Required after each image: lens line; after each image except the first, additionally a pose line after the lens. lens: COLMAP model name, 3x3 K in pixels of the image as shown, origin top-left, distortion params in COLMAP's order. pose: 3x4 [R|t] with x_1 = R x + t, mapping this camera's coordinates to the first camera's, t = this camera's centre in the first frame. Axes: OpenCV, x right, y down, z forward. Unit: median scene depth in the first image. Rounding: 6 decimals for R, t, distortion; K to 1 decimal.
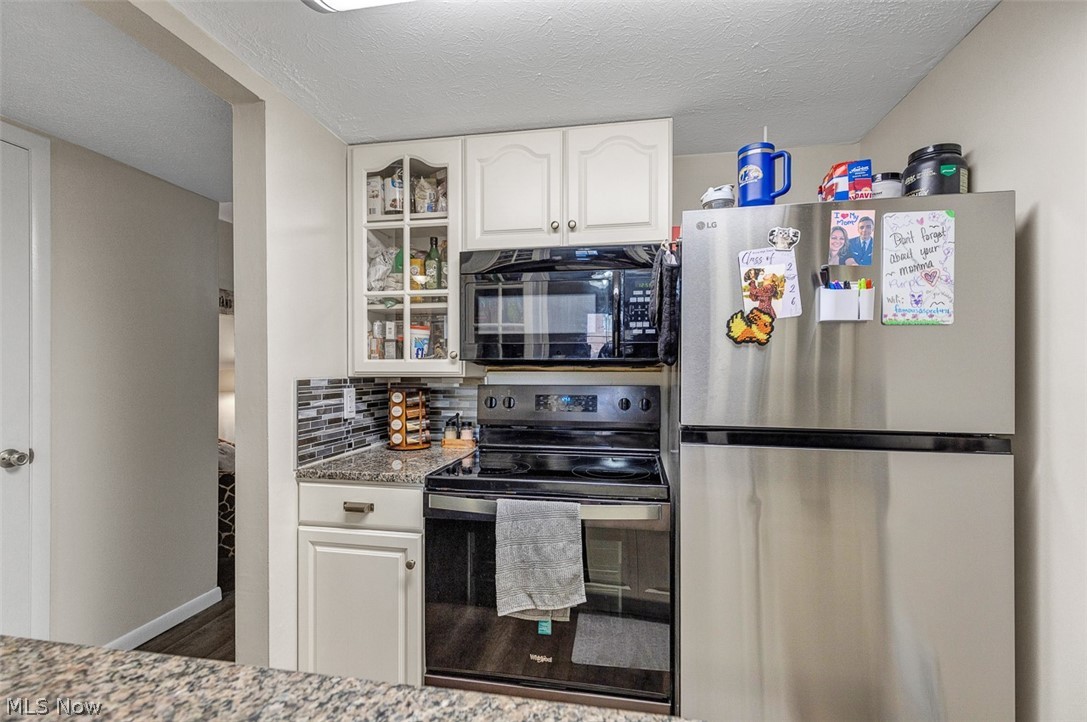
lens RADIAL K [[498.6, 0, 541.5], [0, 498.6, 369.3], [0, 0, 1]] dist [0.003047, 0.000375]
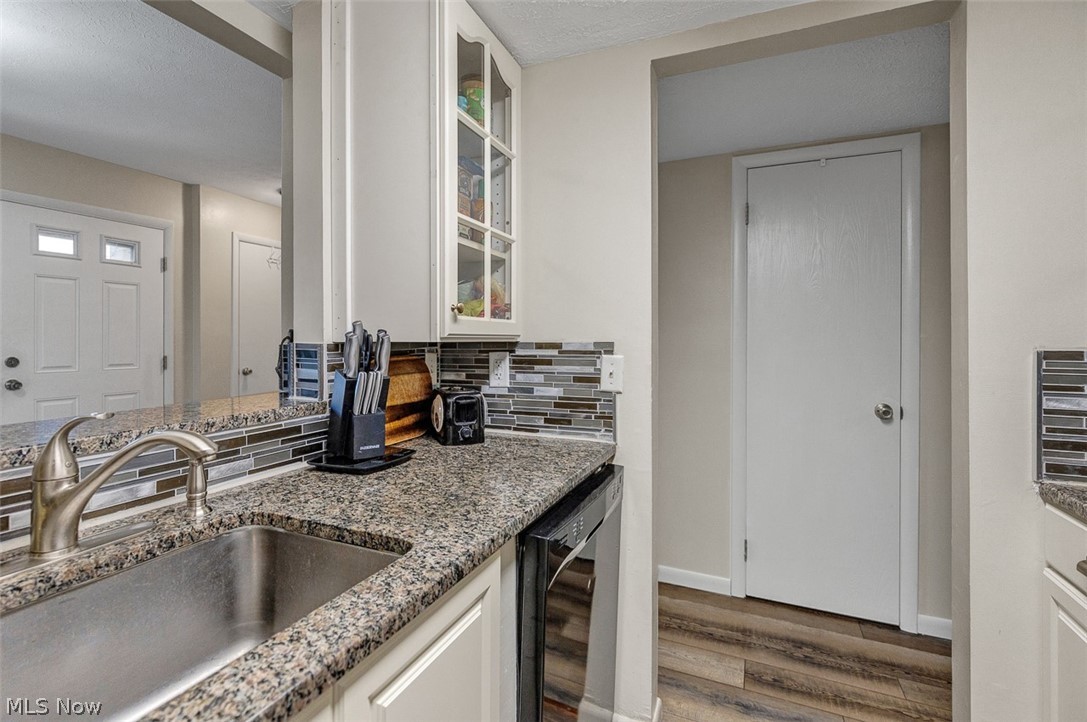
lens RADIAL K [[498.6, 0, 532.0], [0, 498.6, 342.5], [0, 0, 1]] dist [0.003047, 0.000375]
pose [[-0.238885, -0.000239, -0.971048, 0.345945], [-0.005264, 0.999986, 0.001049, 0.013370], [0.971033, 0.005362, -0.238883, 0.502035]]
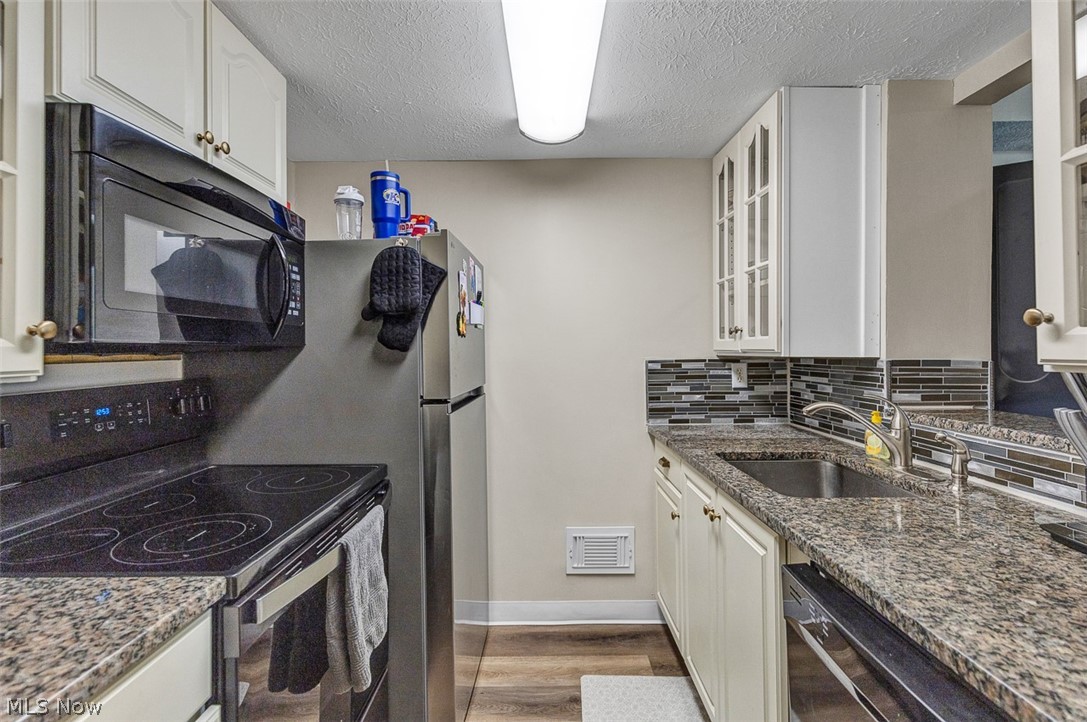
lens RADIAL K [[498.6, 0, 544.4], [0, 498.6, 344.6], [0, 0, 1]] dist [0.003047, 0.000375]
pose [[-0.175712, 0.004204, 0.984433, -0.769013], [0.006426, 0.999974, -0.003123, -0.014804], [-0.984421, 0.005777, -0.175735, 0.761241]]
